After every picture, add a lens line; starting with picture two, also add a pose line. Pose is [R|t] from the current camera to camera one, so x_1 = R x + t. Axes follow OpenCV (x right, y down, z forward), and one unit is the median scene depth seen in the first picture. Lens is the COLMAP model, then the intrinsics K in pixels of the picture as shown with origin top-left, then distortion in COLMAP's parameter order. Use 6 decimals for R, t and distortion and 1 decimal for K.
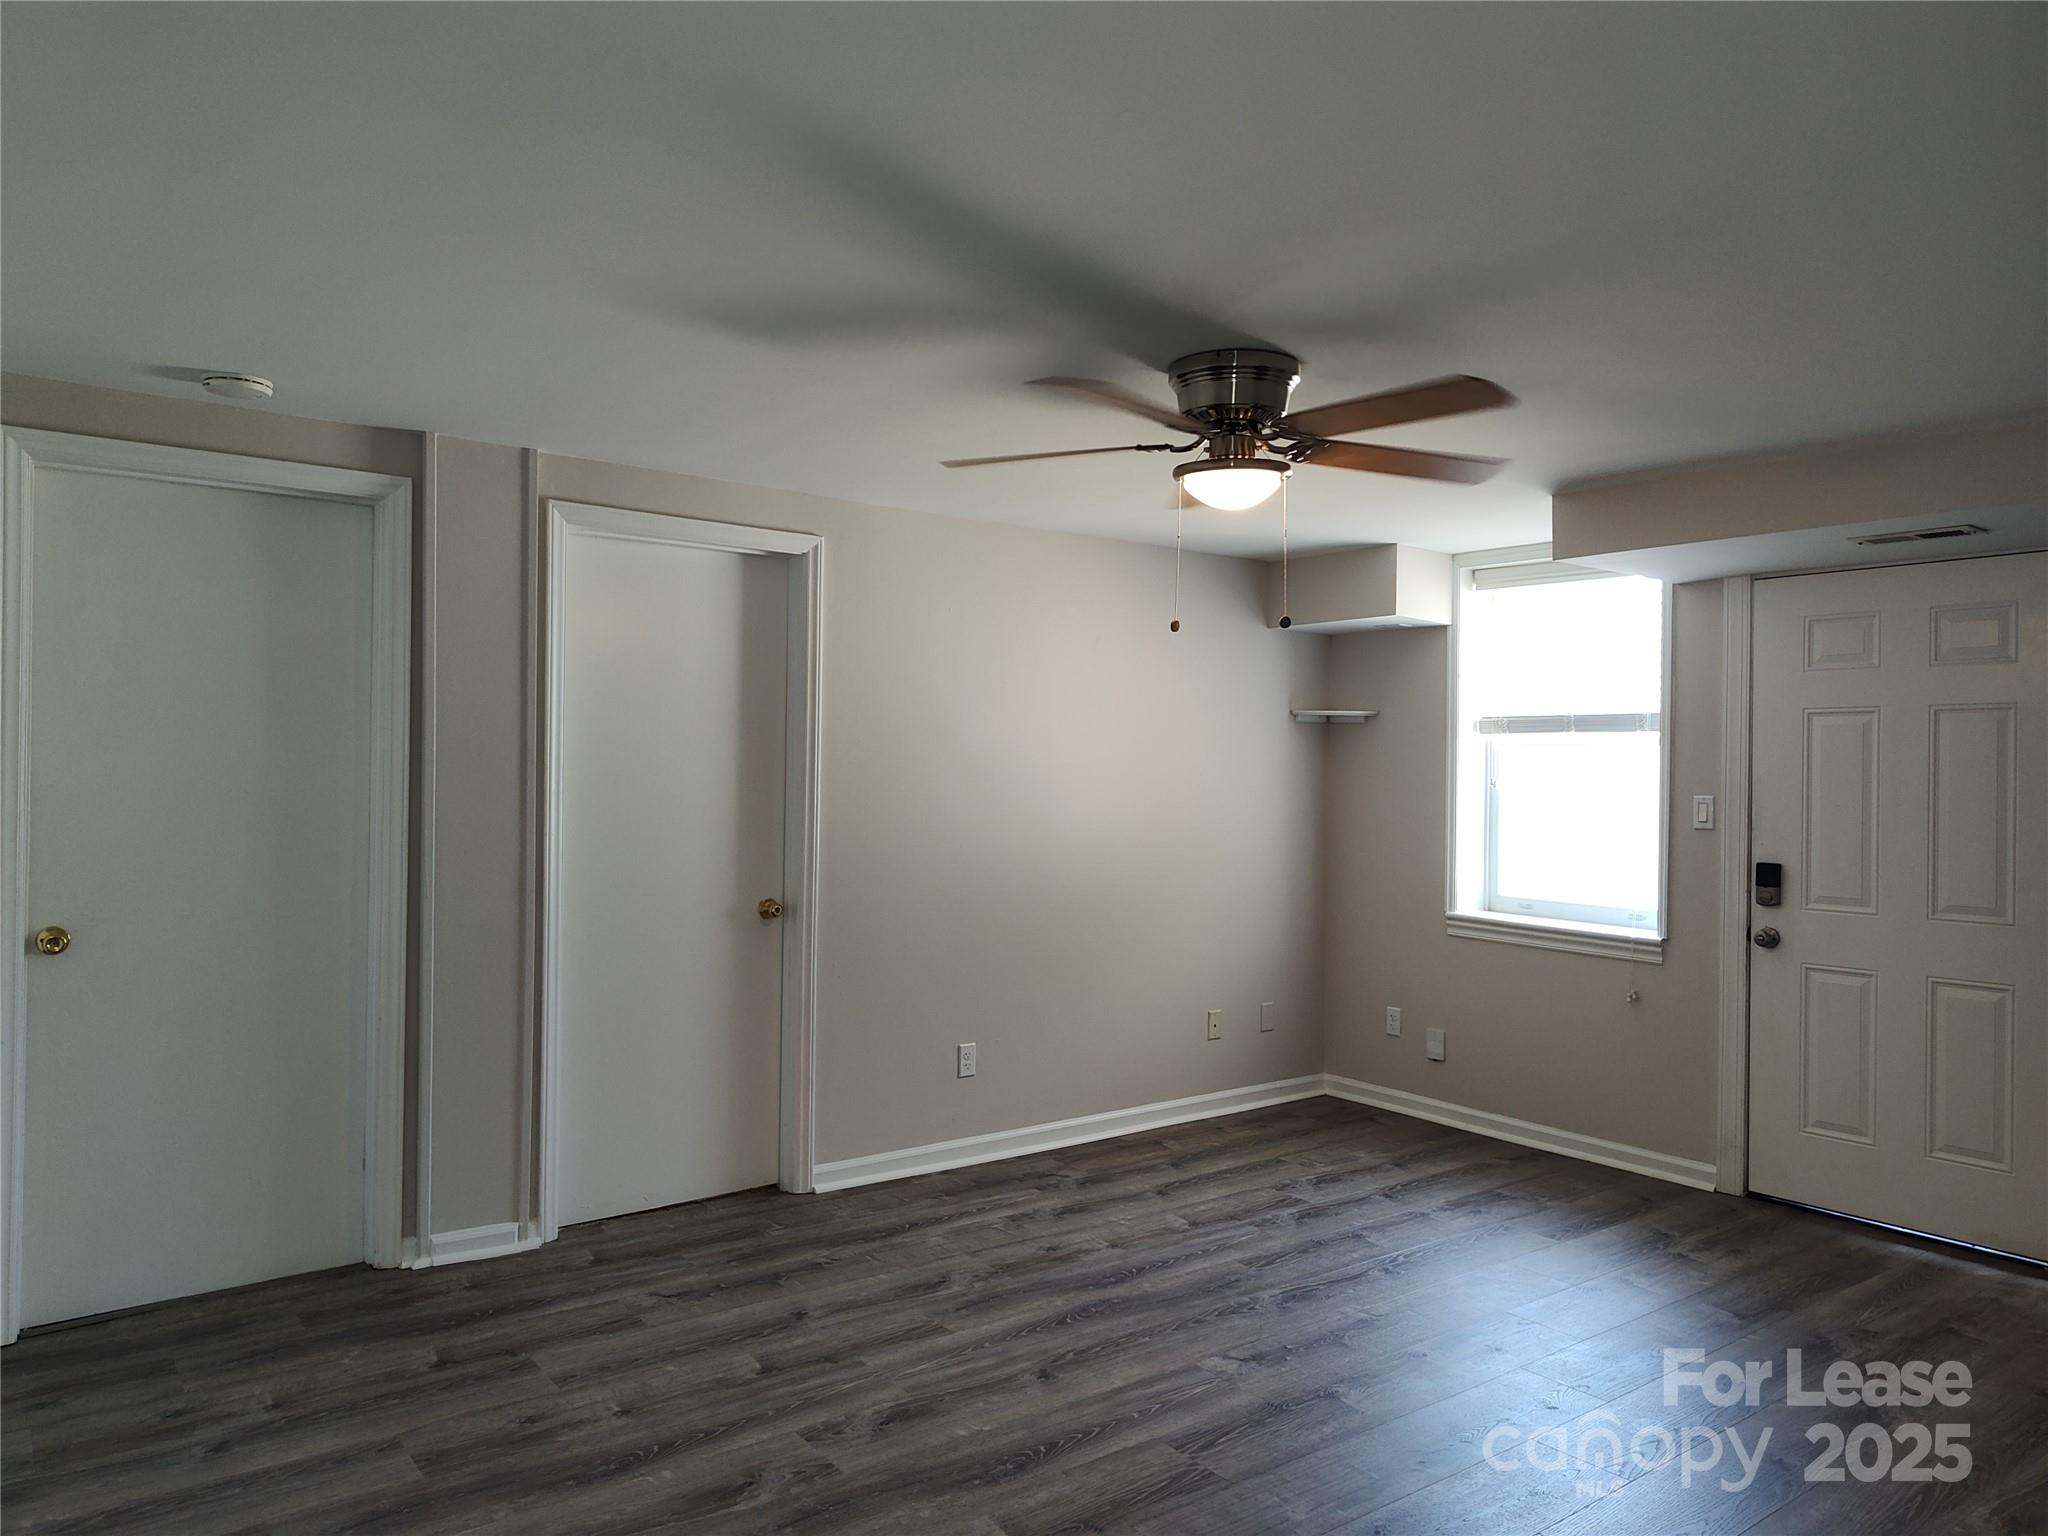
lens RADIAL K [[1384.8, 0, 1019.2], [0, 1384.8, 766.9], [0, 0, 1]] dist [0.027425, -0.022812]
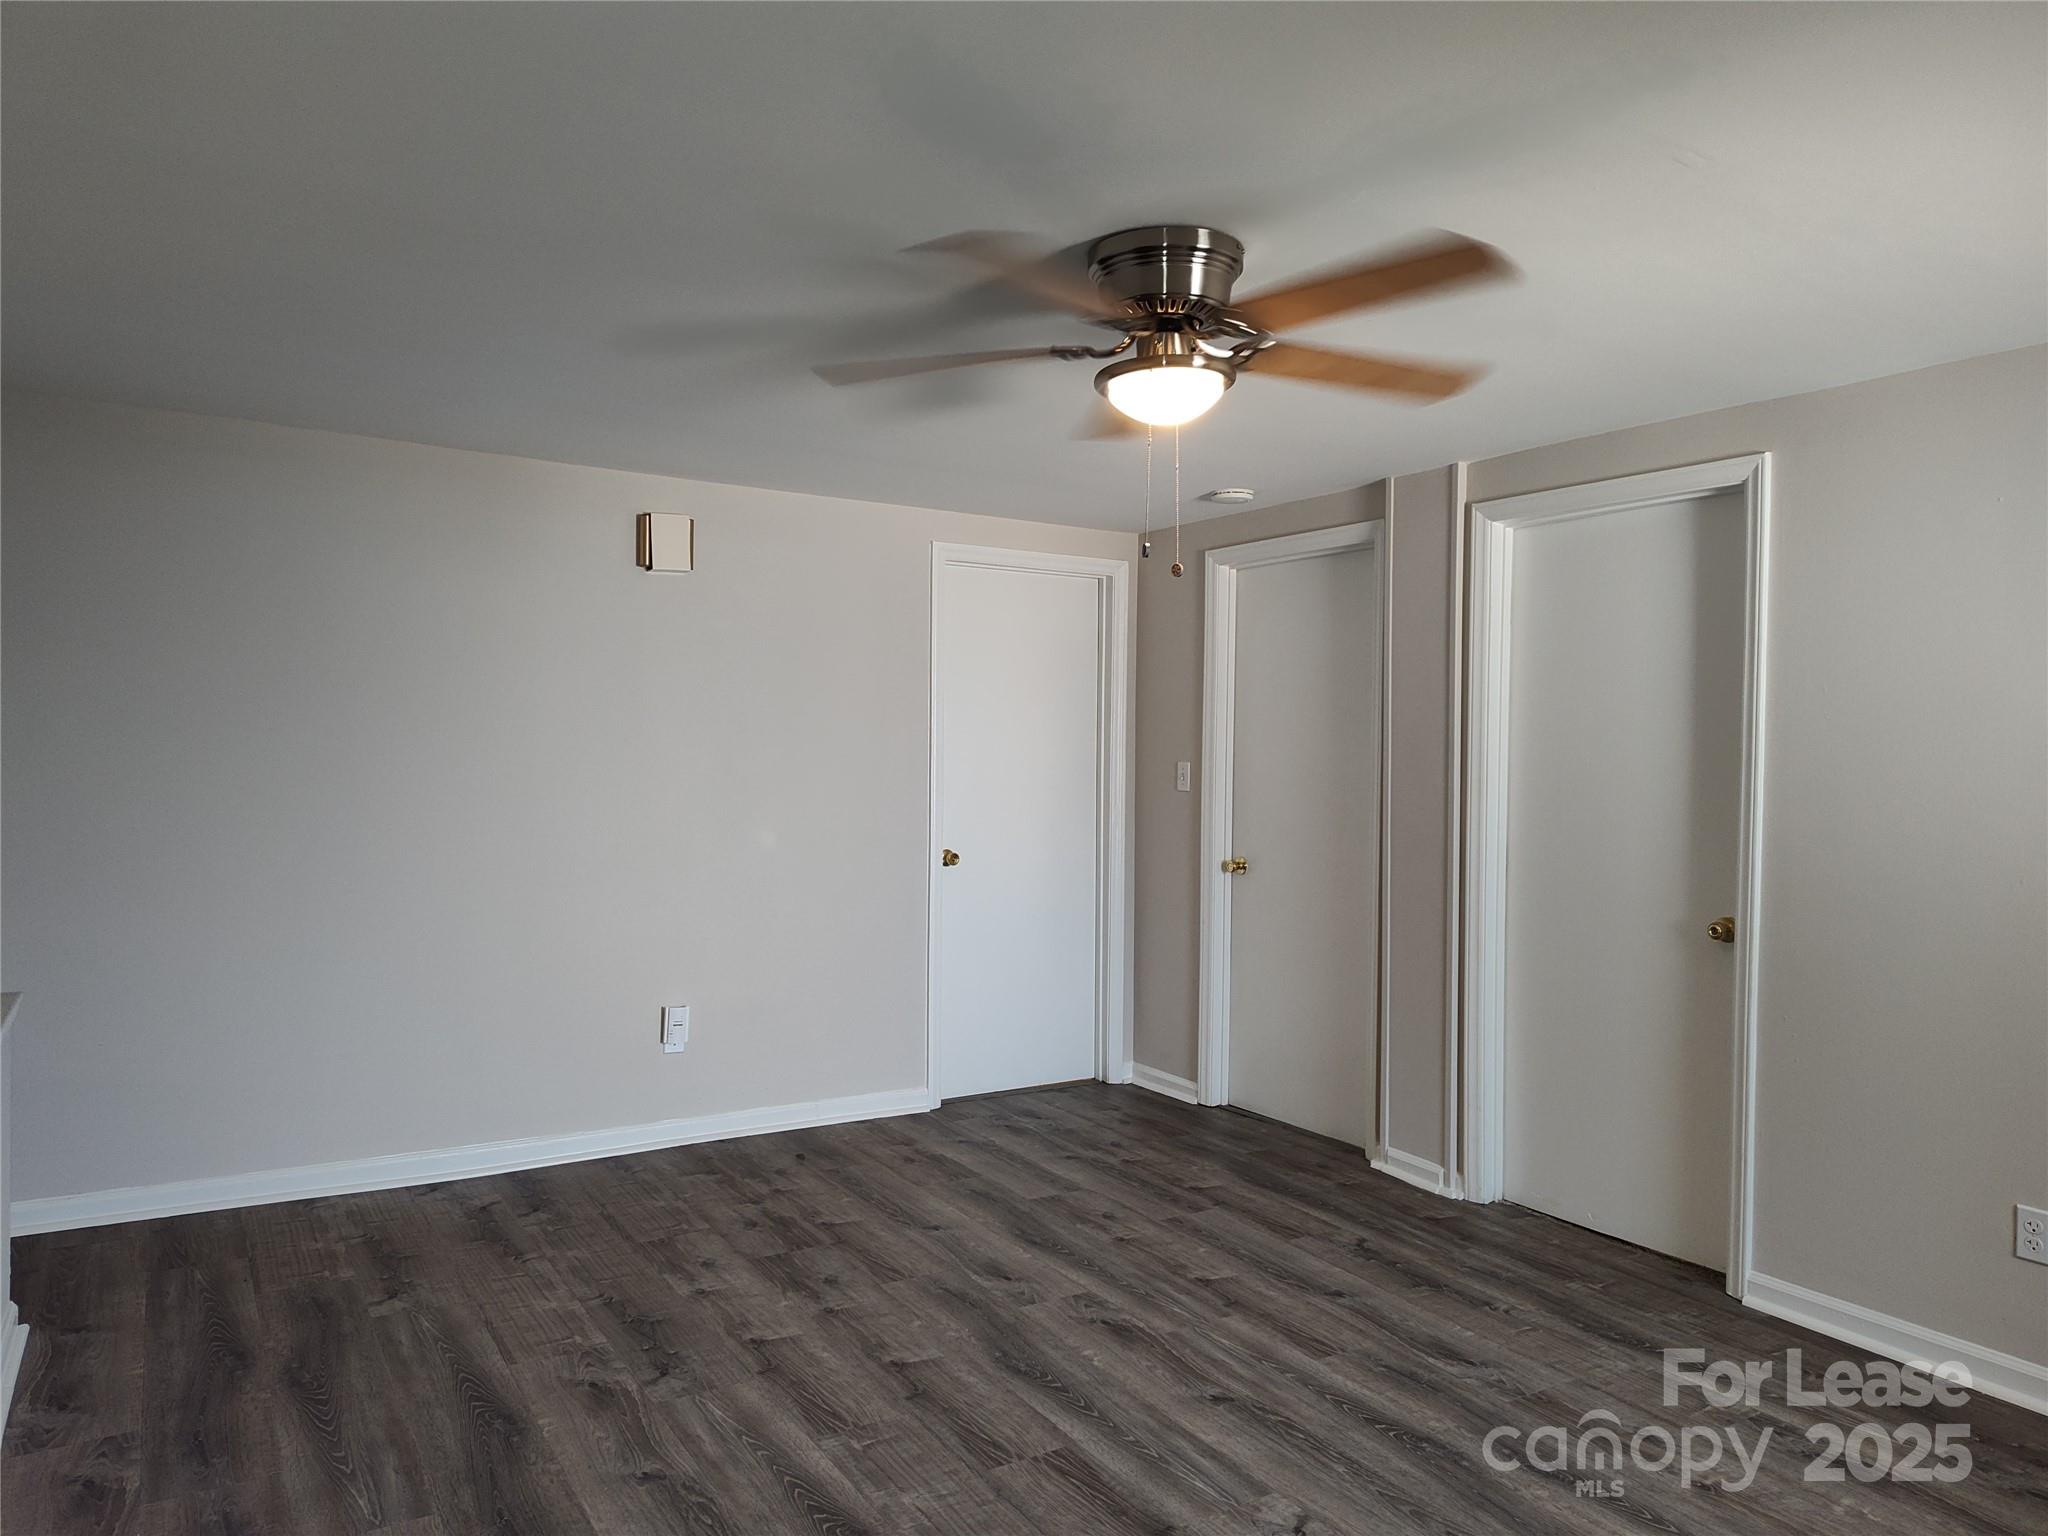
lens RADIAL K [[1384.8, 0, 1017.8], [0, 1384.8, 760.6], [0, 0, 1]] dist [0.027425, -0.022812]
pose [[-0.103862, -0.011955, -0.994520, 0.895796], [-0.014712, 0.999837, -0.010482, 0.023919], [0.994483, 0.013543, -0.104021, 0.897246]]
